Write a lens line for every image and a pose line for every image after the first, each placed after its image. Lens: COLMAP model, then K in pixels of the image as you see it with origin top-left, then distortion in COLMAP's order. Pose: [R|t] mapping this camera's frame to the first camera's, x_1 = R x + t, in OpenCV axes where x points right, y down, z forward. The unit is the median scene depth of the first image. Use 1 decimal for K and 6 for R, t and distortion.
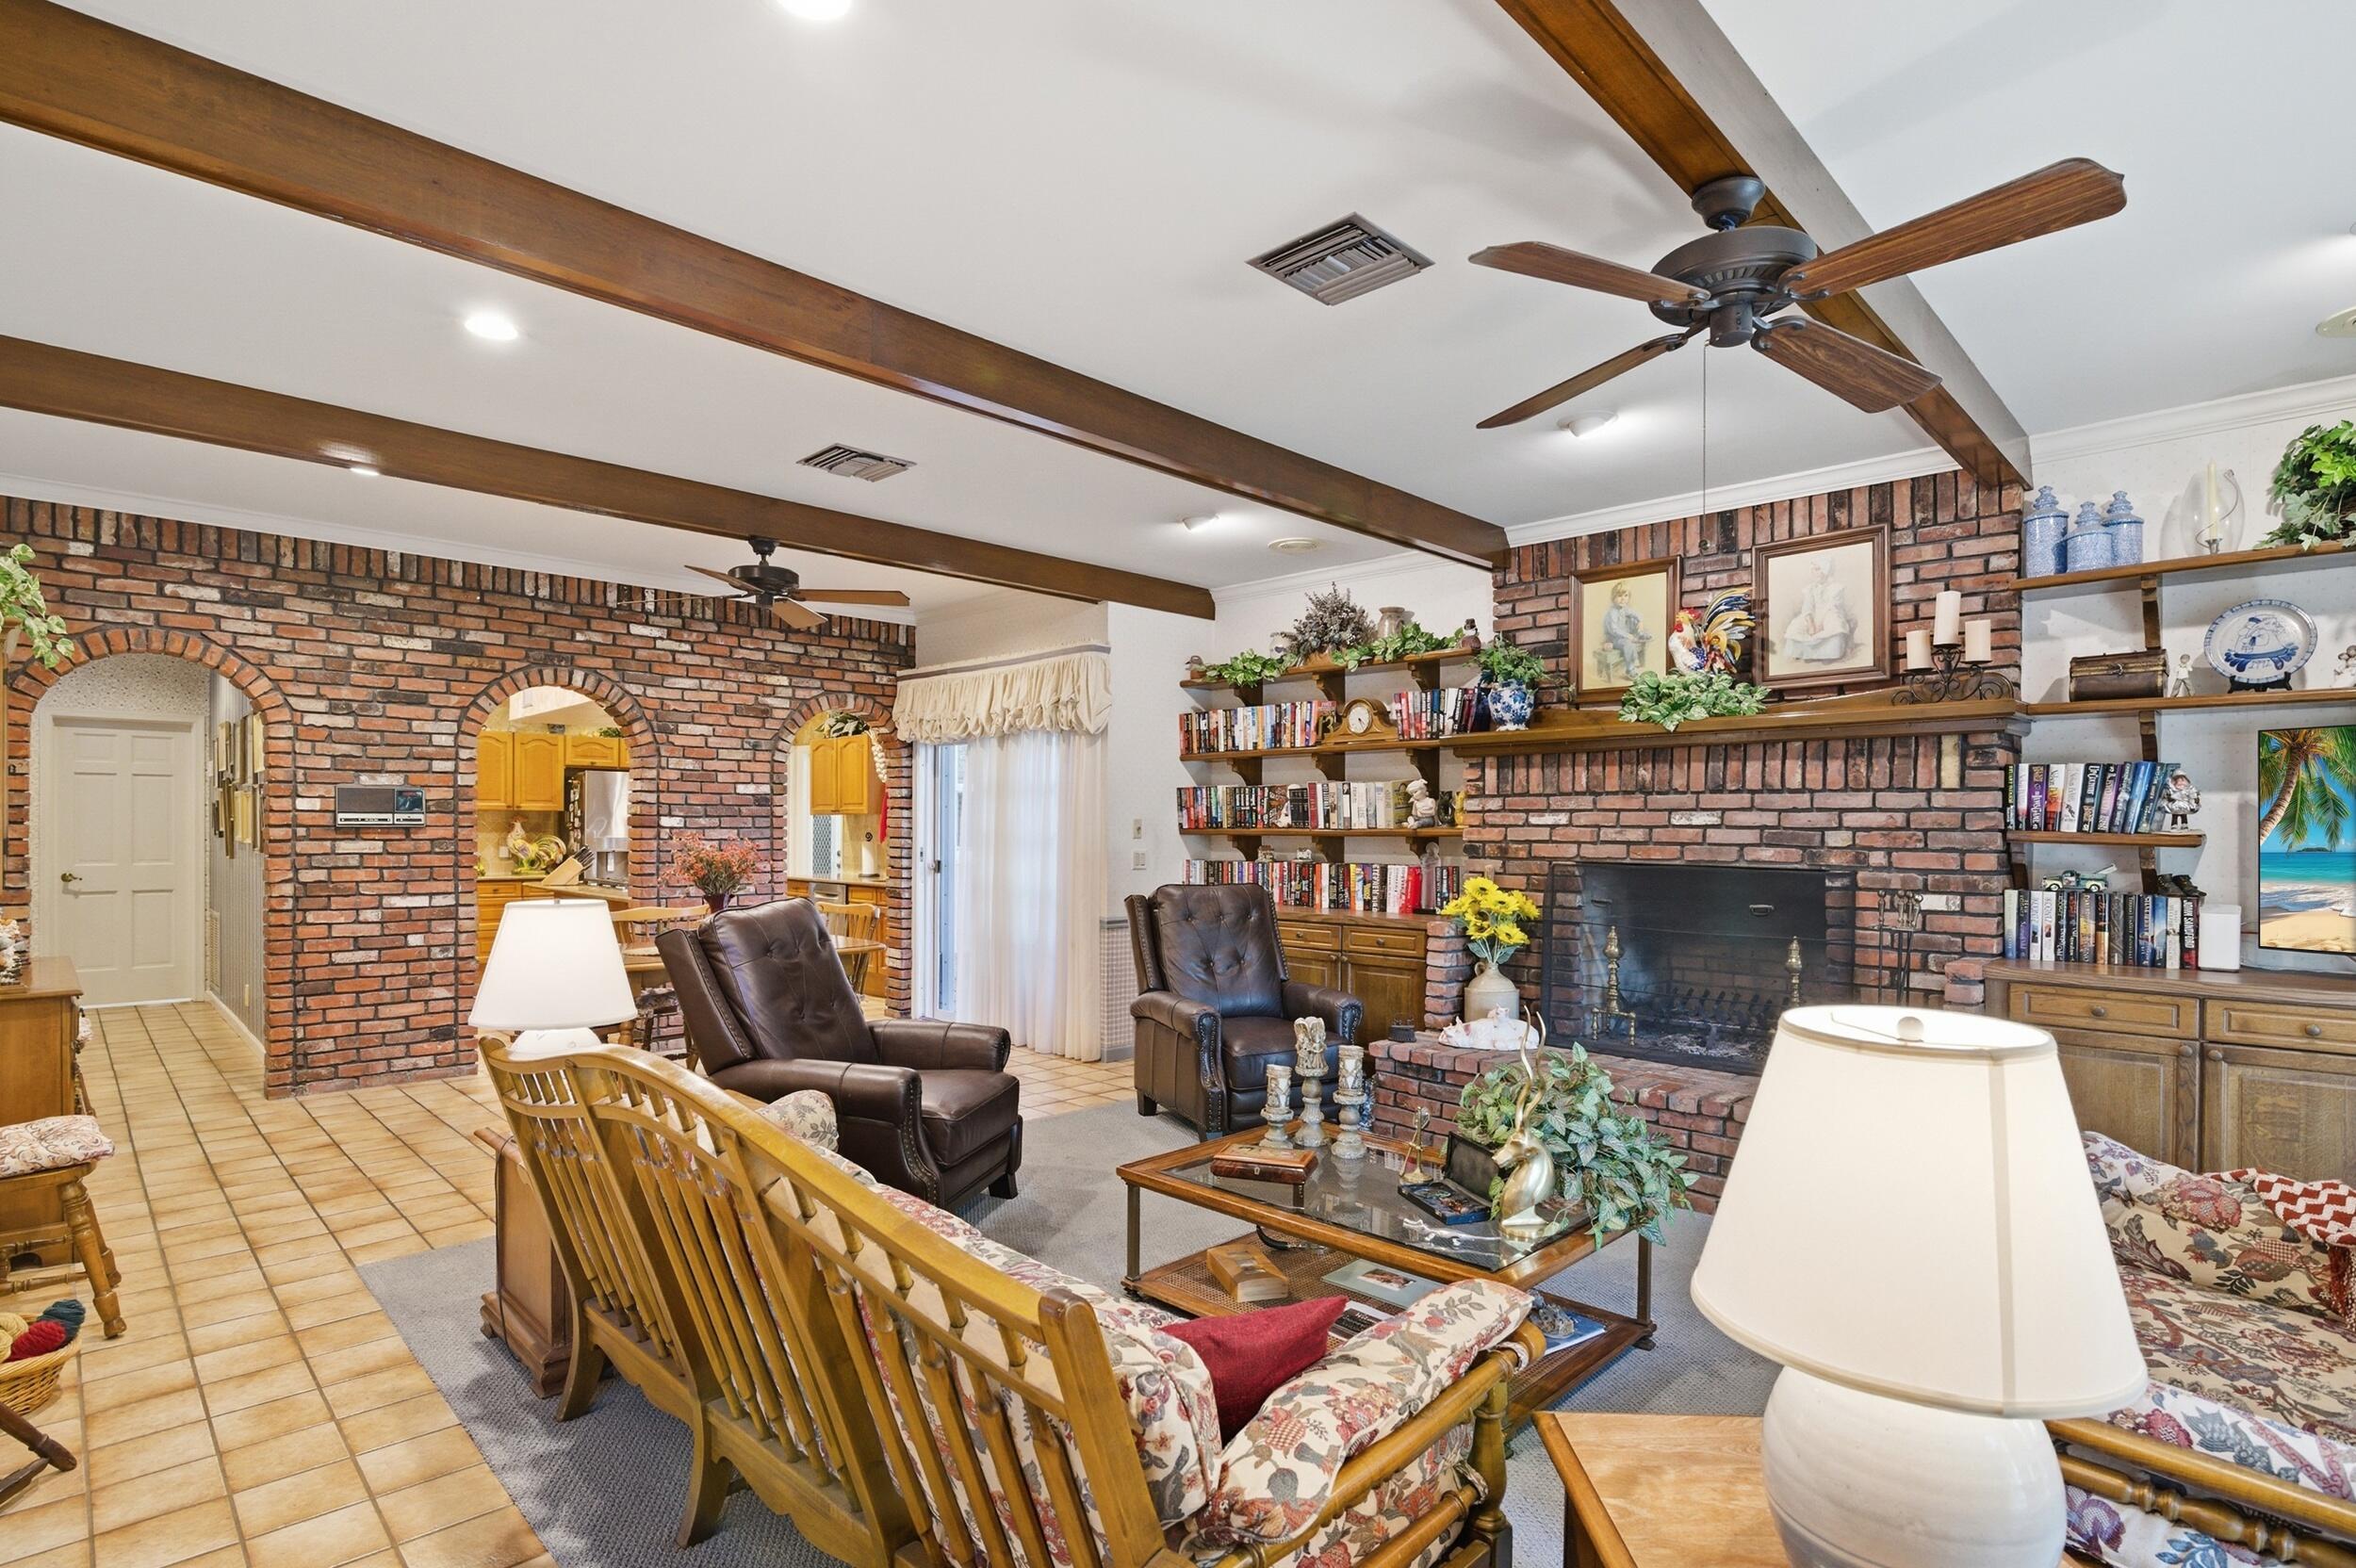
lens RADIAL K [[1139.3, 0, 1177.5], [0, 1139.3, 827.9], [0, 0, 1]] dist [-0.019548, 0.000717]
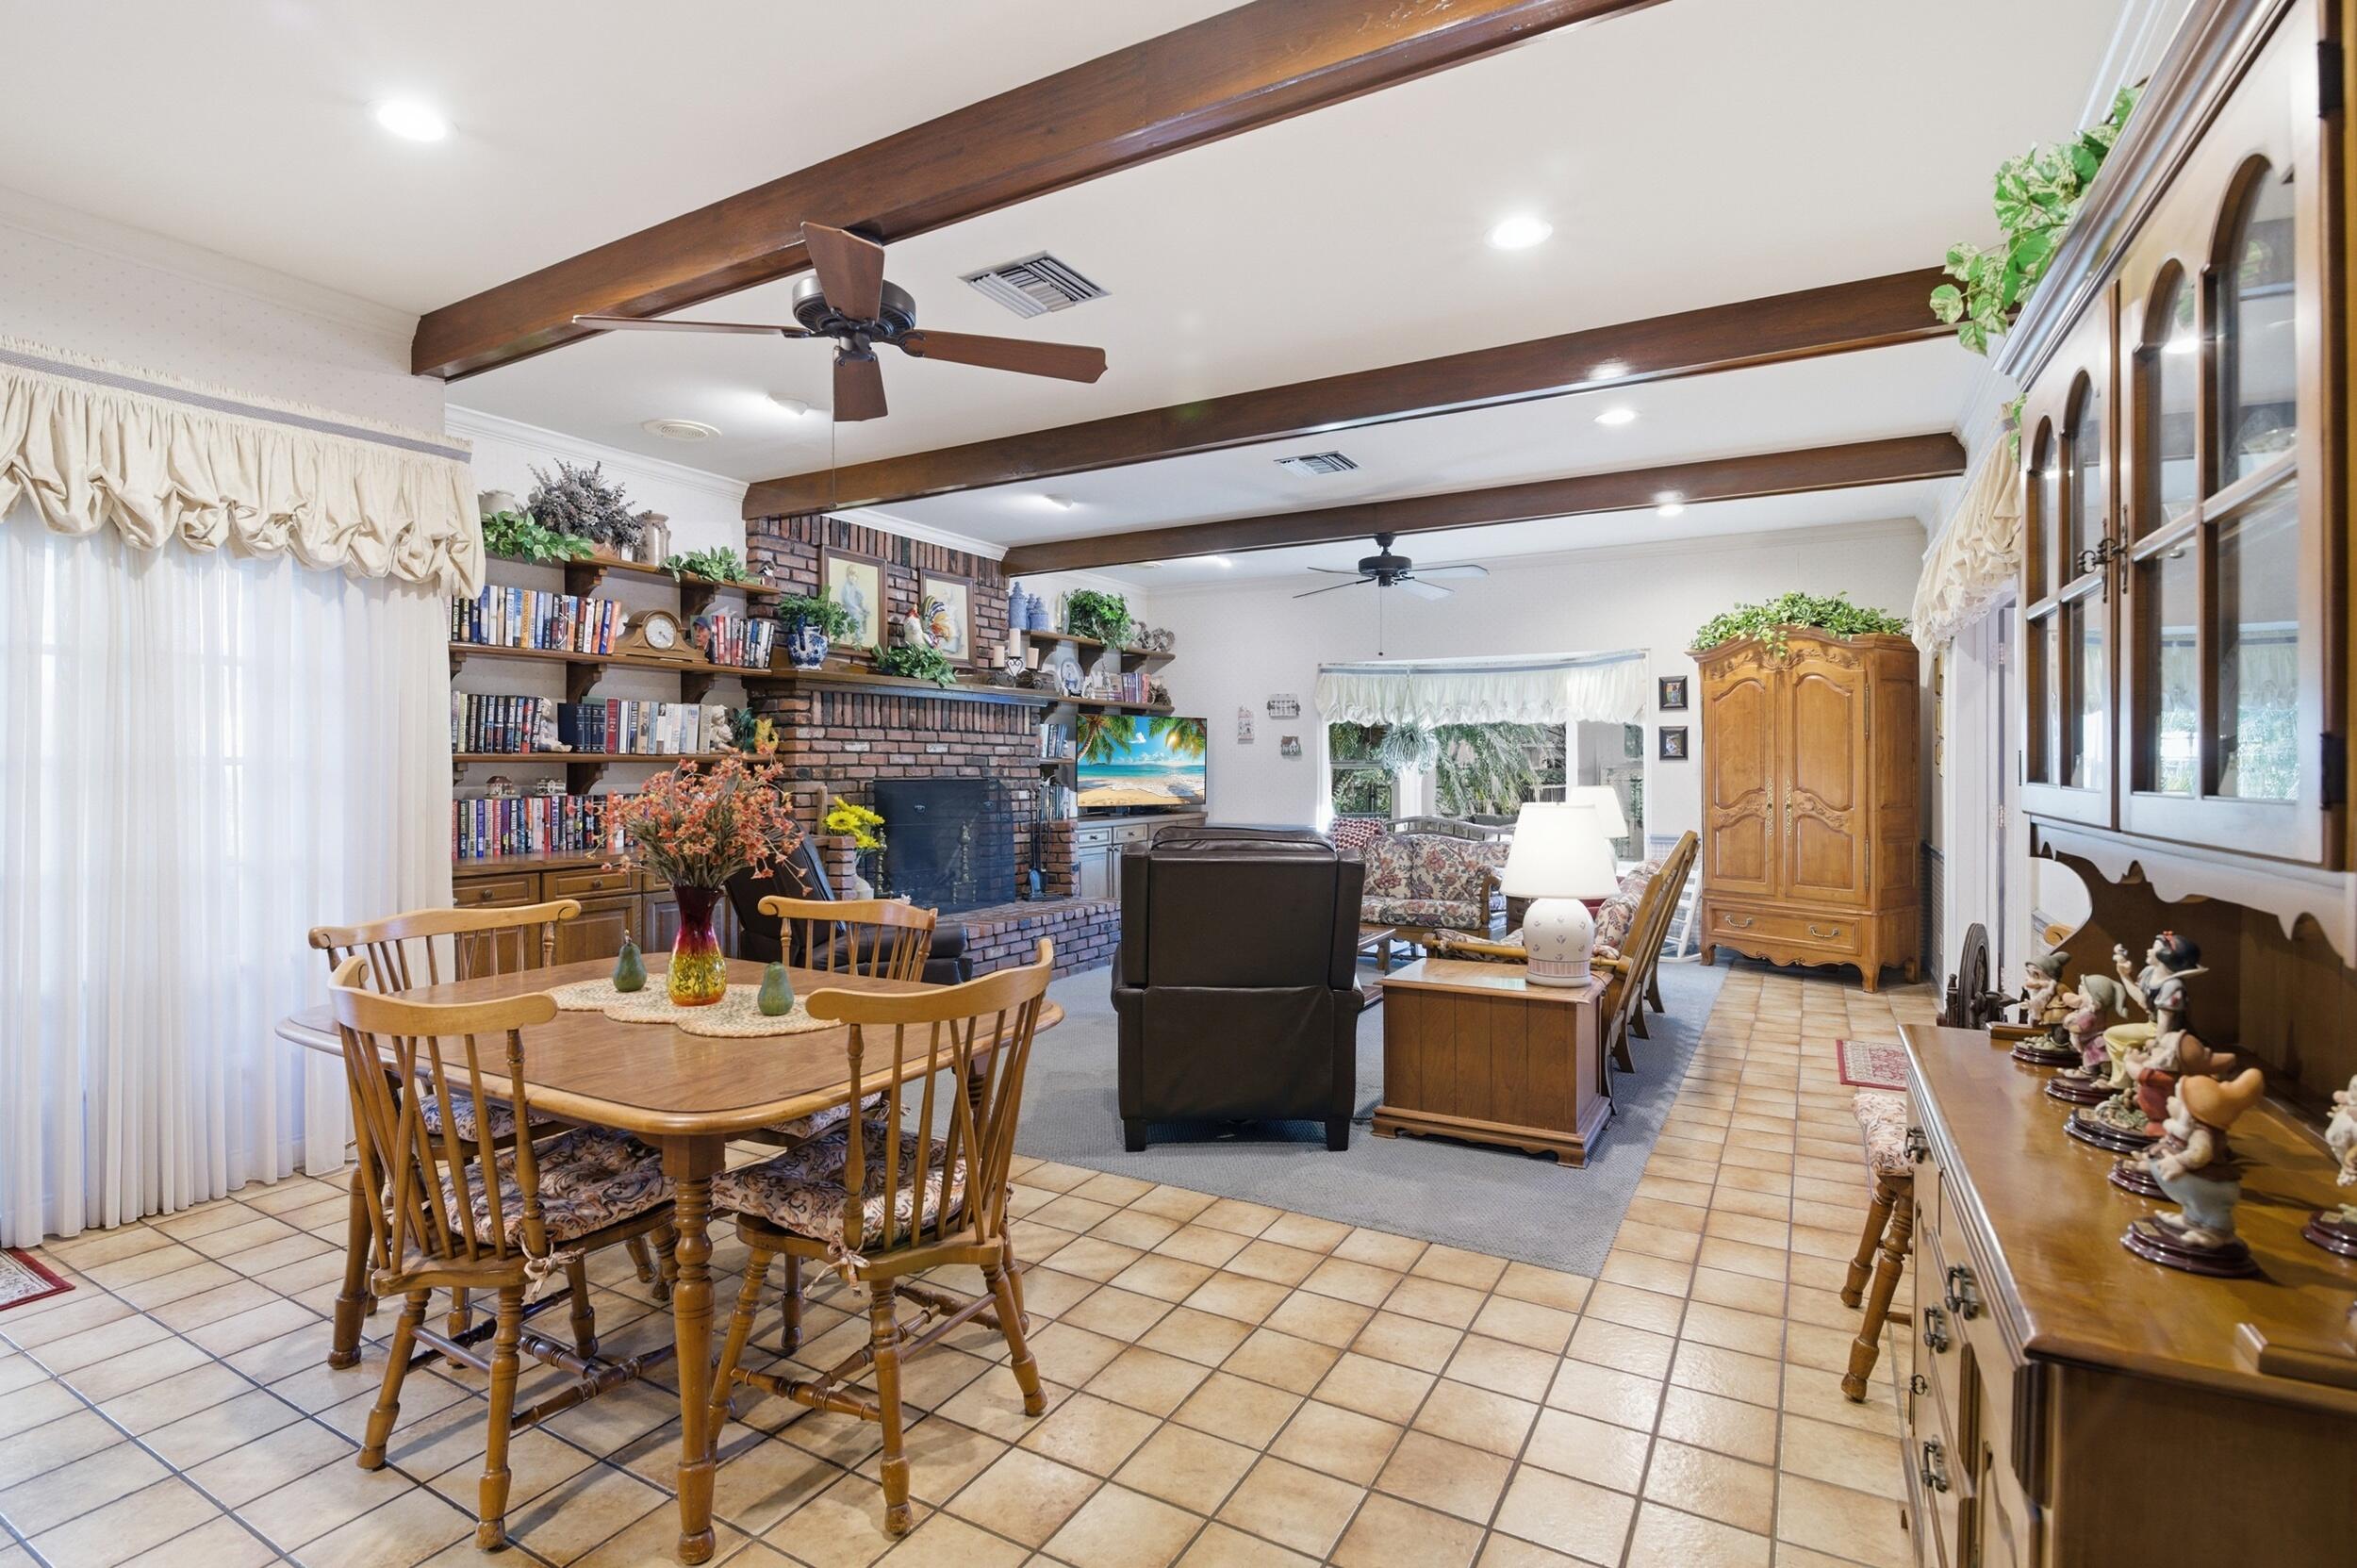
lens RADIAL K [[1114.6, 0, 1170.1], [0, 1114.6, 766.4], [0, 0, 1]] dist [0.023663, 0.000143]
pose [[-0.258269, -0.004285, 0.966063, -0.947055], [0.002244, 0.999985, 0.005036, 0.008110], [-0.966070, 0.003468, -0.258256, 0.994028]]
